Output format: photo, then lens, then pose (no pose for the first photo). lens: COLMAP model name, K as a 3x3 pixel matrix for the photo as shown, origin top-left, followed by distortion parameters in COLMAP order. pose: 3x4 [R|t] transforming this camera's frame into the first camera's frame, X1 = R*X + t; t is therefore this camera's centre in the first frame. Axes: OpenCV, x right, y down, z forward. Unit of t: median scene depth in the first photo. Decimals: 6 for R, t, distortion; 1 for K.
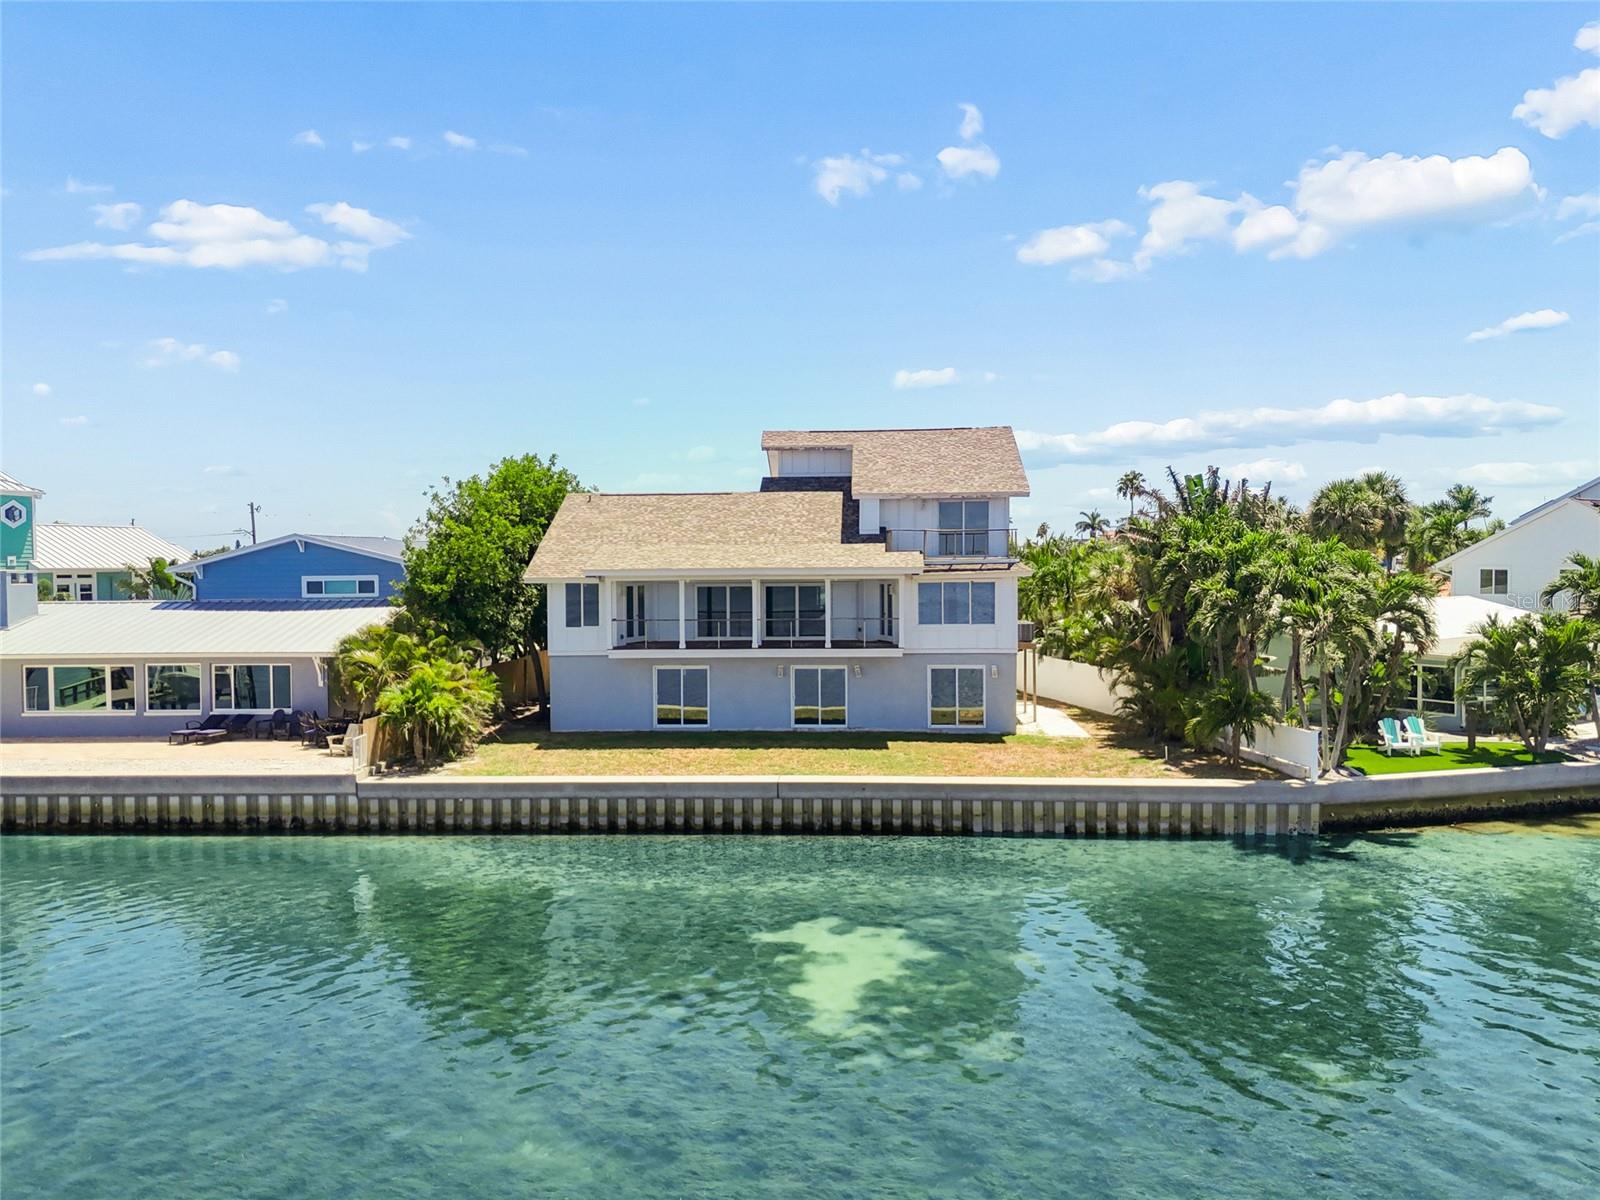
lens RADIAL K [[1190.6, 0, 811.2], [0, 1190.6, 605.8], [0, 0, 1]] dist [0.027452, 0.000793]
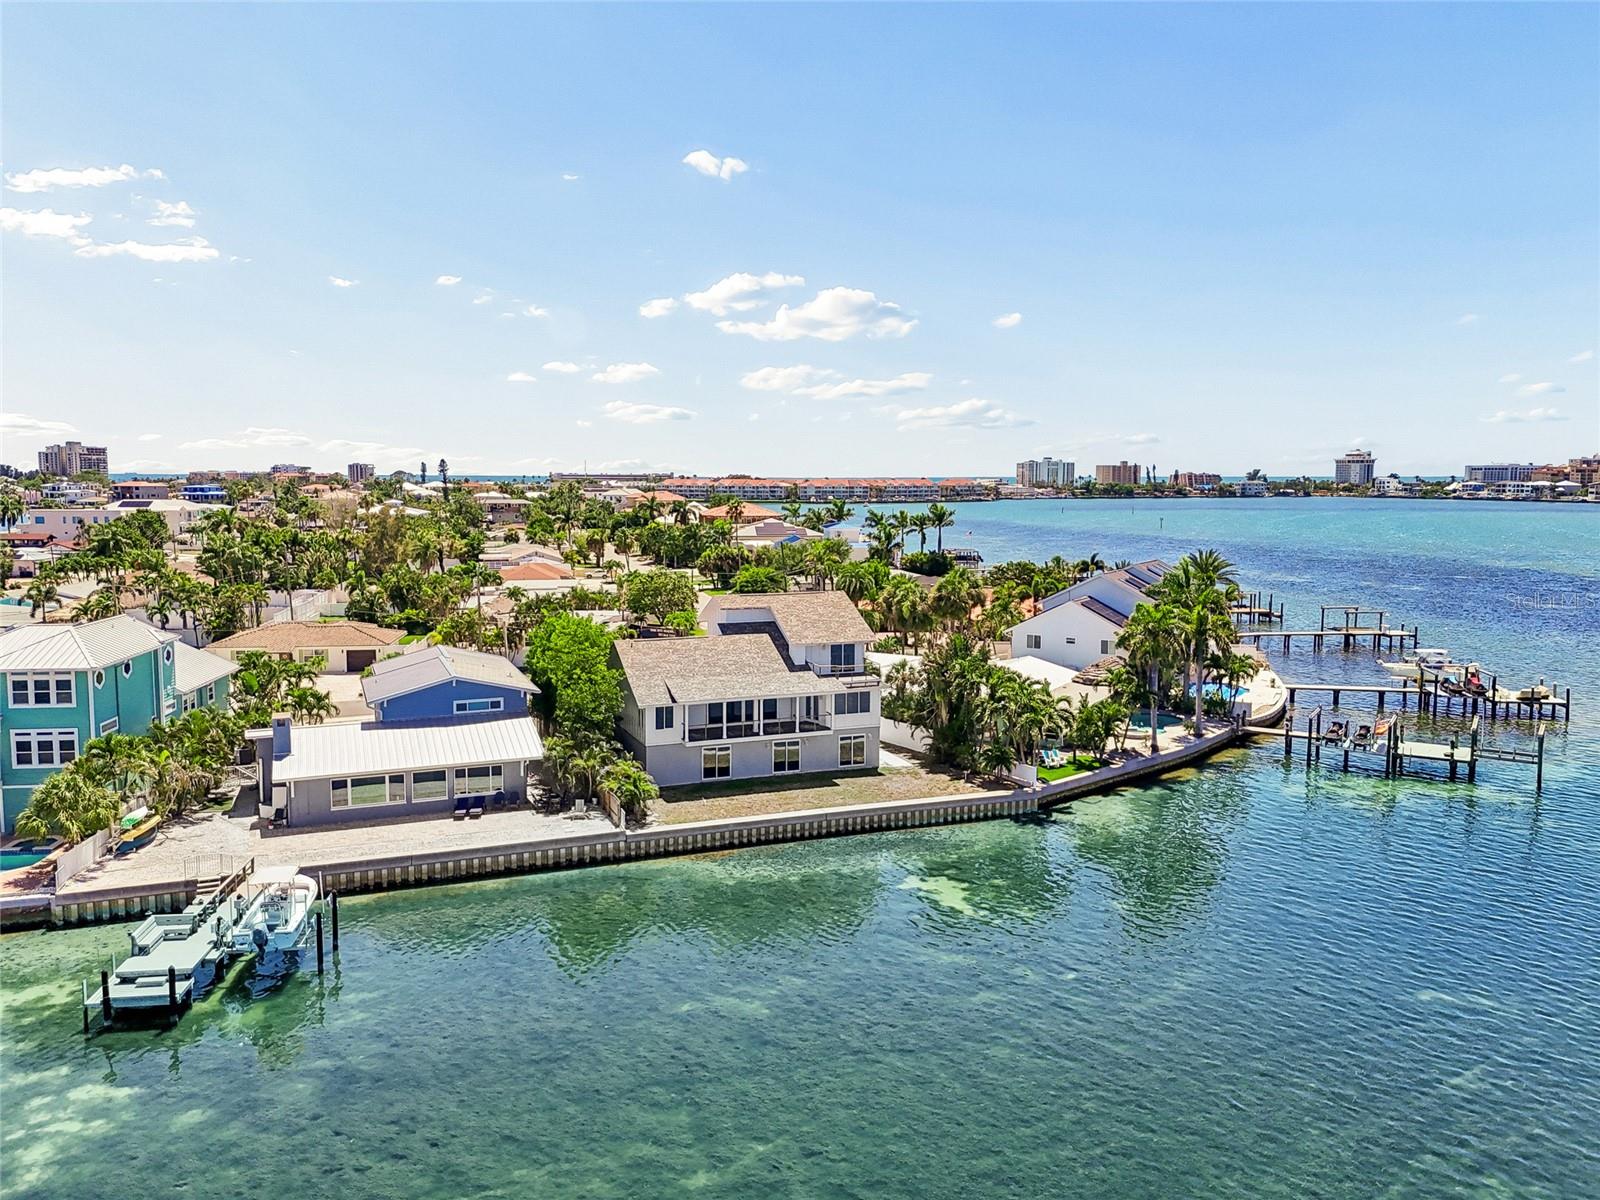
lens RADIAL K [[1149.7, 0, 787.3], [0, 1149.7, 595.3], [0, 0, 1]] dist [0.032270, 0.002938]
pose [[0.914361, -0.031327, 0.403686, -0.731354], [0.006555, 0.998017, 0.062602, -0.298538], [-0.404846, -0.054595, 0.912753, -0.671525]]
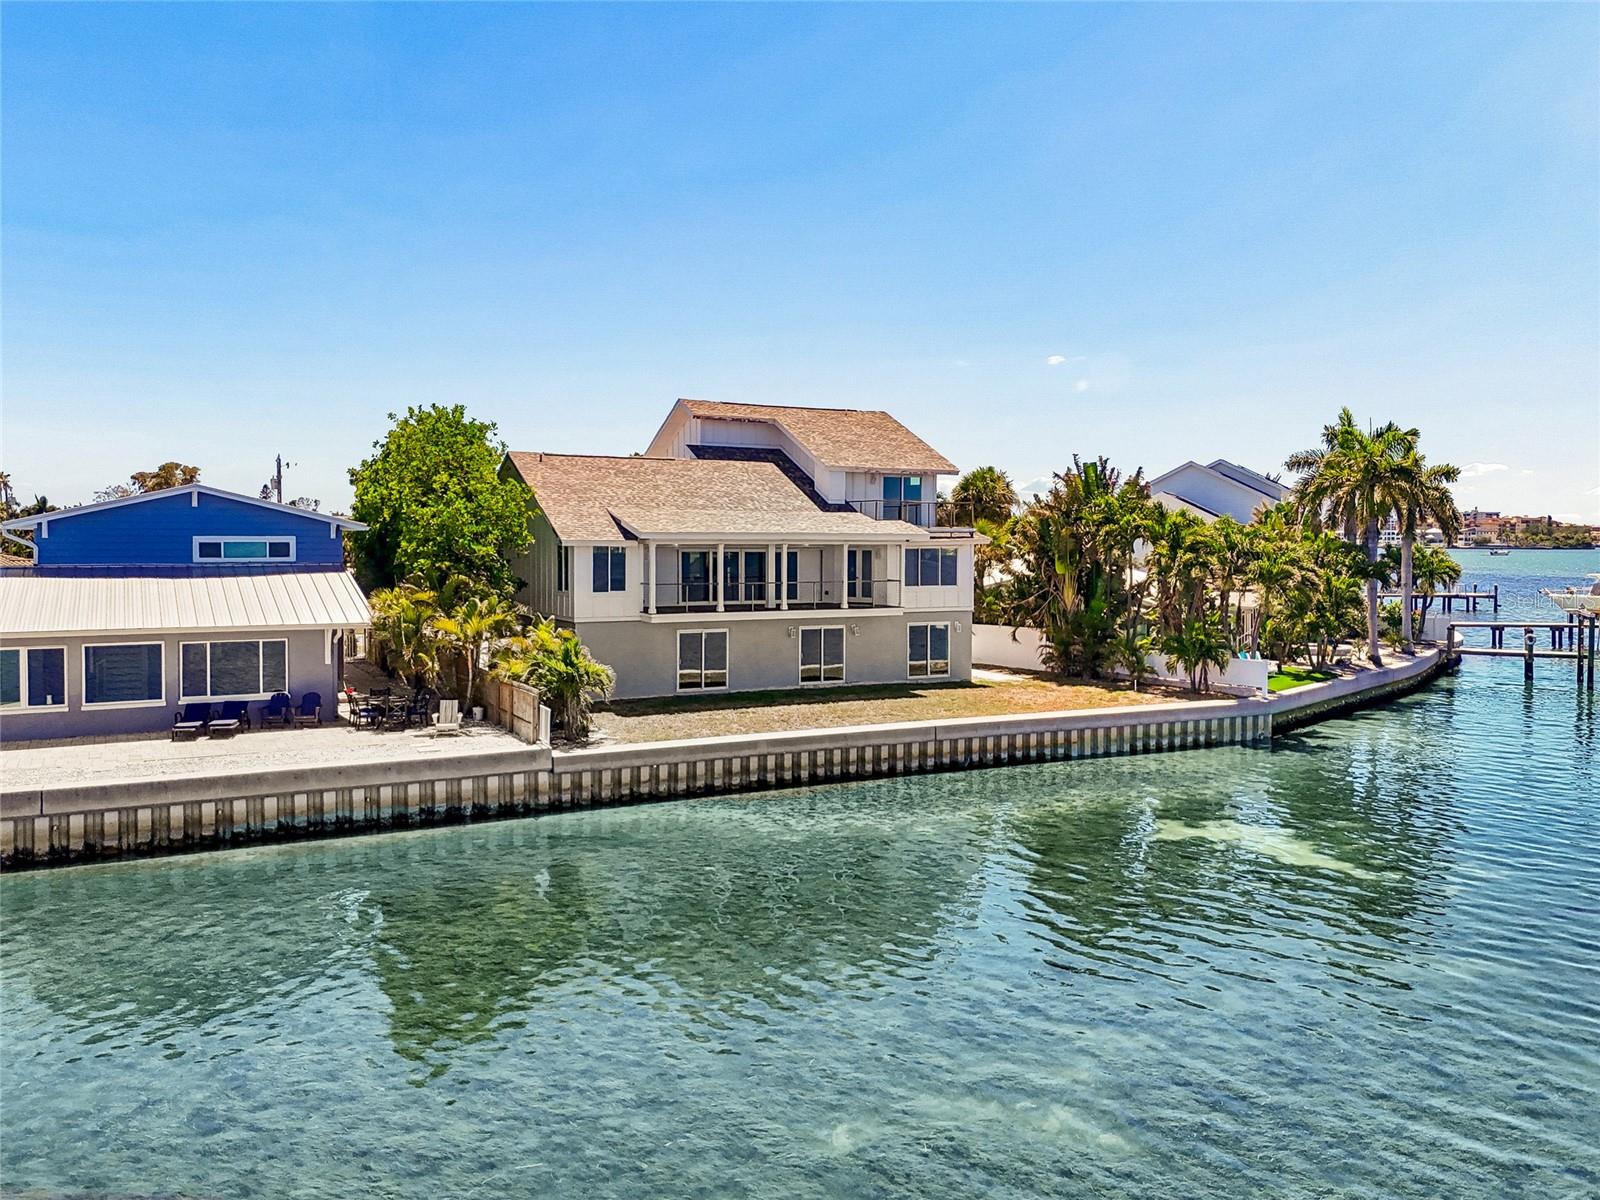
lens RADIAL K [[1212.3, 0, 796.9], [0, 1212.3, 600.8], [0, 0, 1]] dist [0.029595, -0.006860]
pose [[0.859779, -0.014056, 0.510472, -0.572055], [0.005247, 0.999812, 0.018692, 0.007083], [-0.510639, -0.013392, 0.859691, 0.075253]]
